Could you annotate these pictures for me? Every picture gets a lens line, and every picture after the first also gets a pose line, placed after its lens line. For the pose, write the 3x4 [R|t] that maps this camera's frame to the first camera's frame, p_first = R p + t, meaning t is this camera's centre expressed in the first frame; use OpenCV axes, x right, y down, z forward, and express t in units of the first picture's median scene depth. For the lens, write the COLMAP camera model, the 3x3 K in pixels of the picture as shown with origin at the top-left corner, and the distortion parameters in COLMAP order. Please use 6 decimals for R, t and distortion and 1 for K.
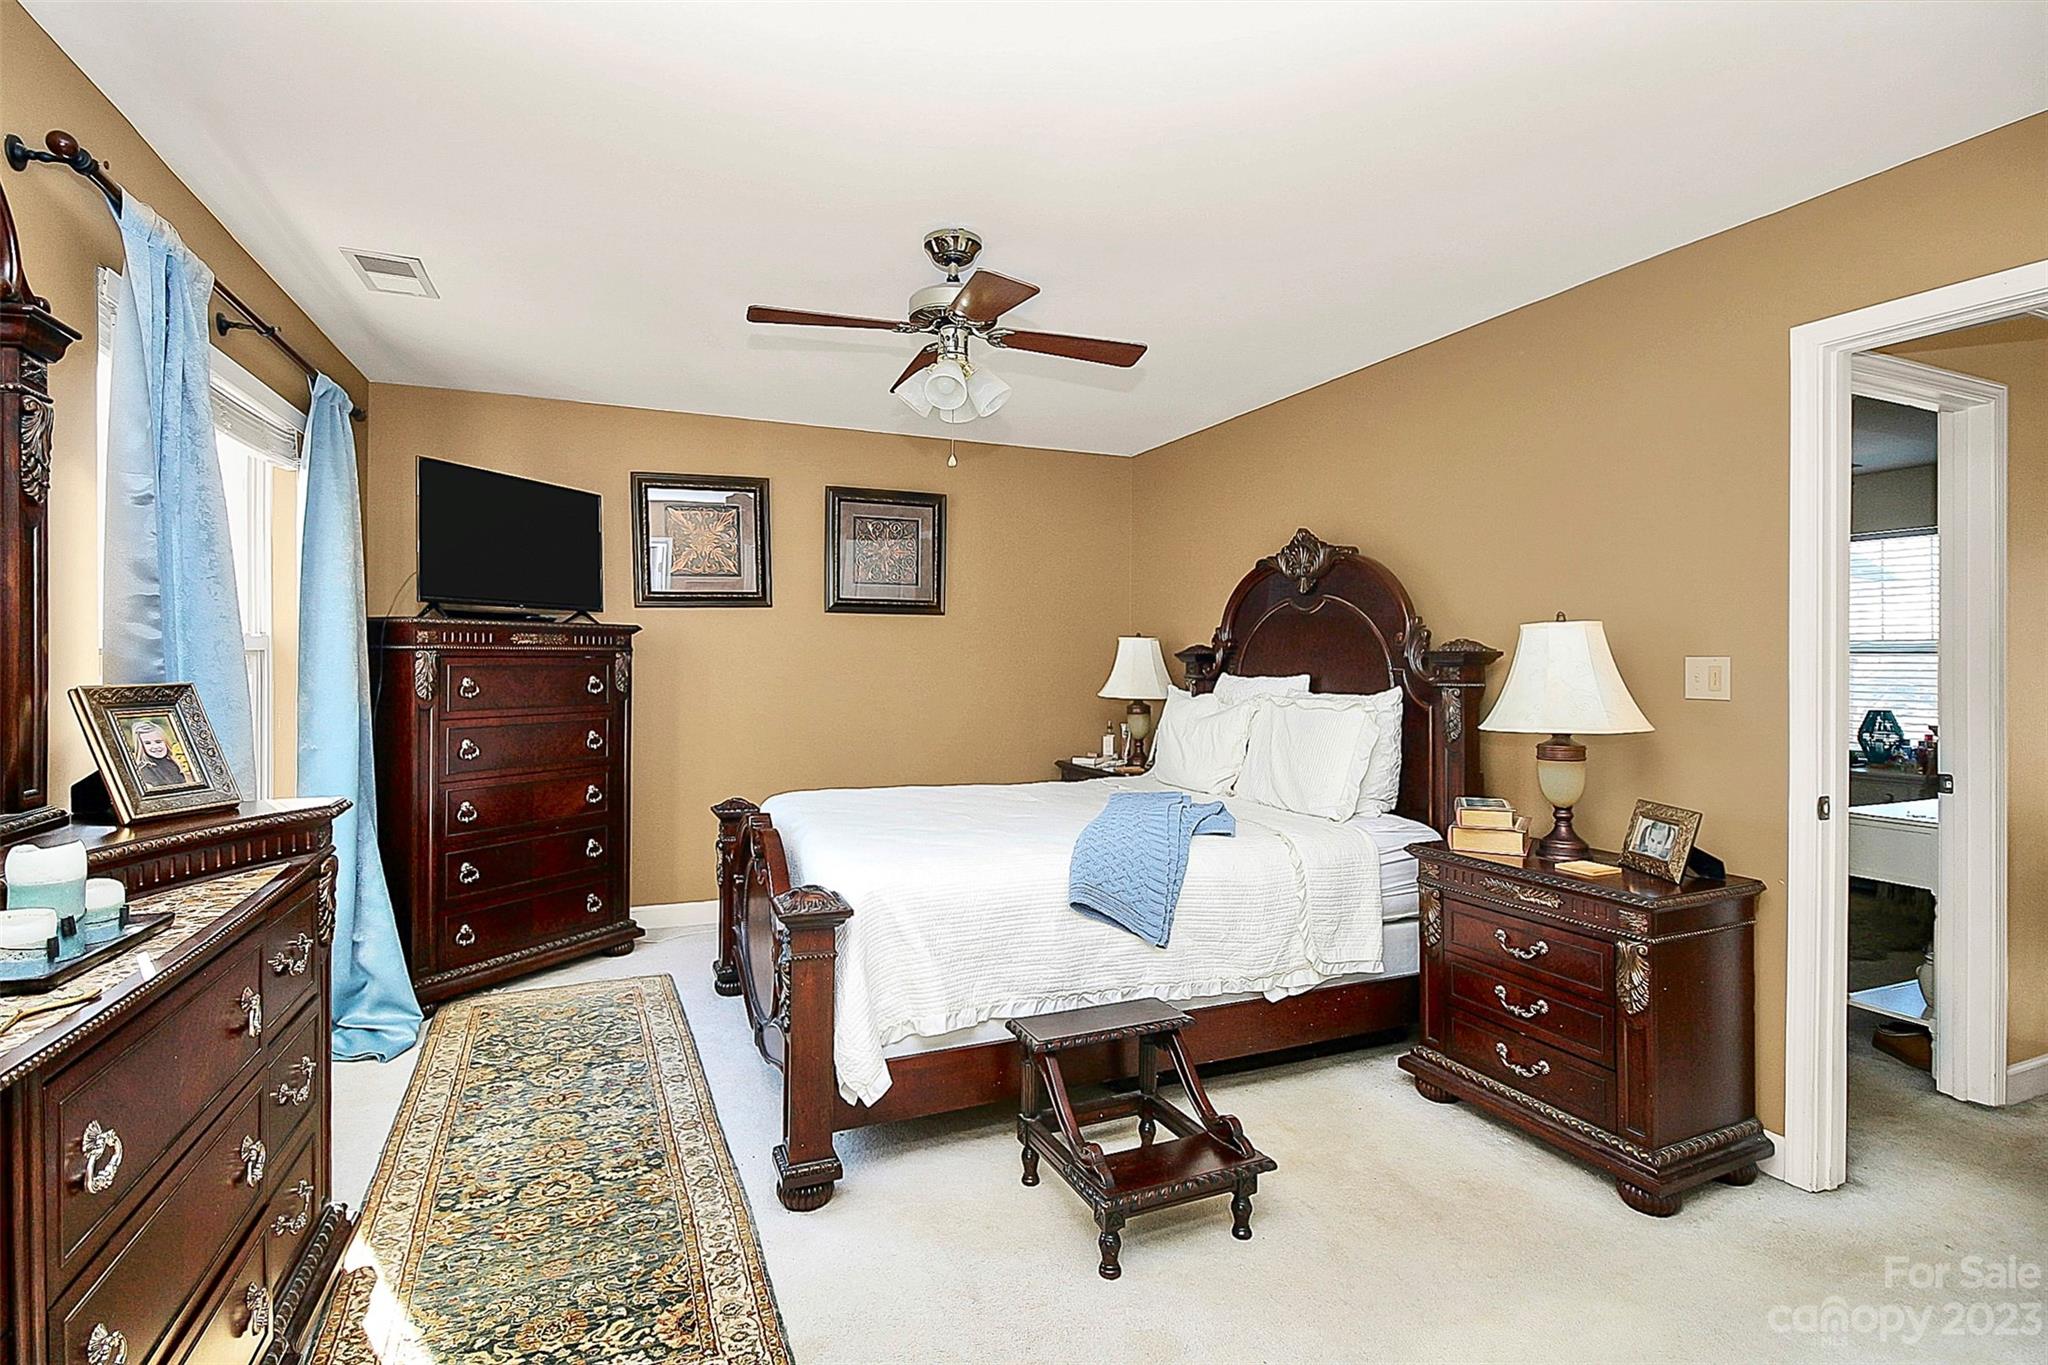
lens RADIAL K [[964.7, 0, 1027.7], [0, 964.7, 656.8], [0, 0, 1]] dist [0.002259, -0.010801]
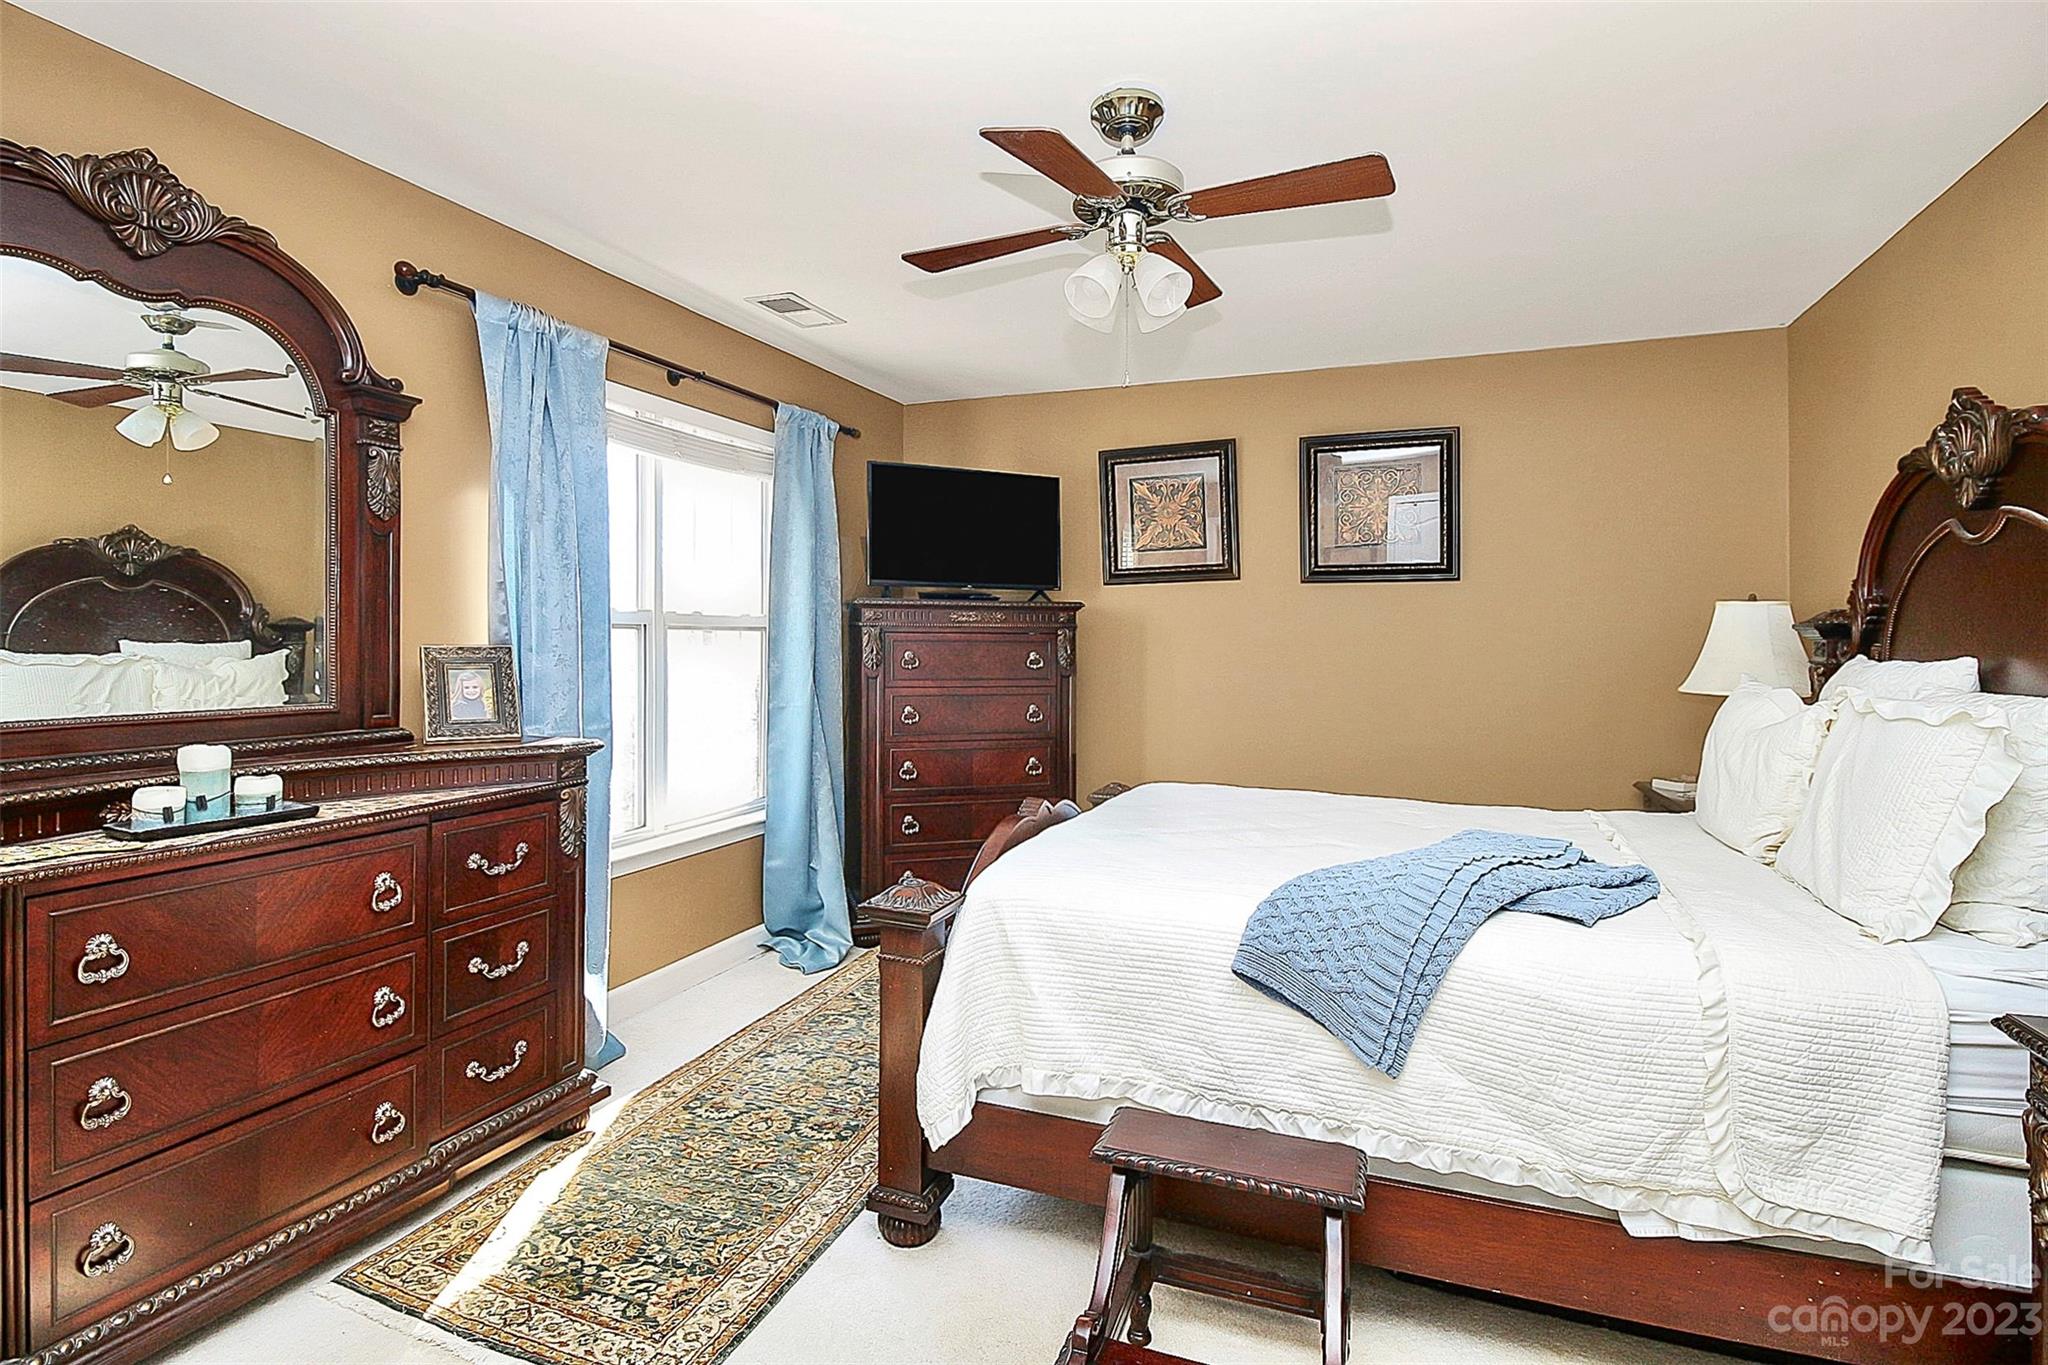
lens RADIAL K [[979.7, 0, 1025.2], [0, 979.7, 621.1], [0, 0, 1]] dist [0.002220, -0.012438]
pose [[0.717323, -0.014372, -0.696593, 0.304809], [-0.001677, 0.999749, -0.022354, 0.011423], [0.696739, 0.017204, 0.717118, 0.261963]]
